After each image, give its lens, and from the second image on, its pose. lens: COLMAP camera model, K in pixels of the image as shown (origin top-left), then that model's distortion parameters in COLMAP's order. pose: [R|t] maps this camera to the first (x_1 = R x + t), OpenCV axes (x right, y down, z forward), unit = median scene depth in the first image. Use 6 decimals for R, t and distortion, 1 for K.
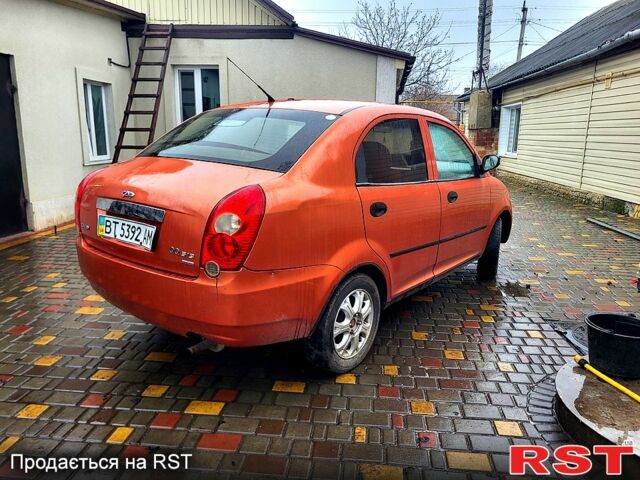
lens RADIAL K [[487.8, 0, 320.0], [0, 487.8, 240.0], [0, 0, 1]] dist [0.036468, -0.004899]
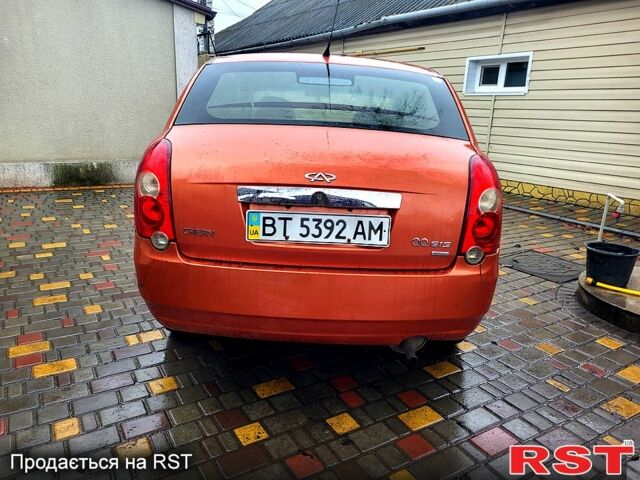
lens RADIAL K [[487.8, 0, 320.0], [0, 487.8, 240.0], [0, 0, 1]] dist [0.036468, -0.004899]
pose [[0.785397, -0.147541, 0.601152, -0.814654], [0.106496, 0.988904, 0.103571, -0.073690], [-0.609762, -0.017324, 0.792395, 0.410321]]
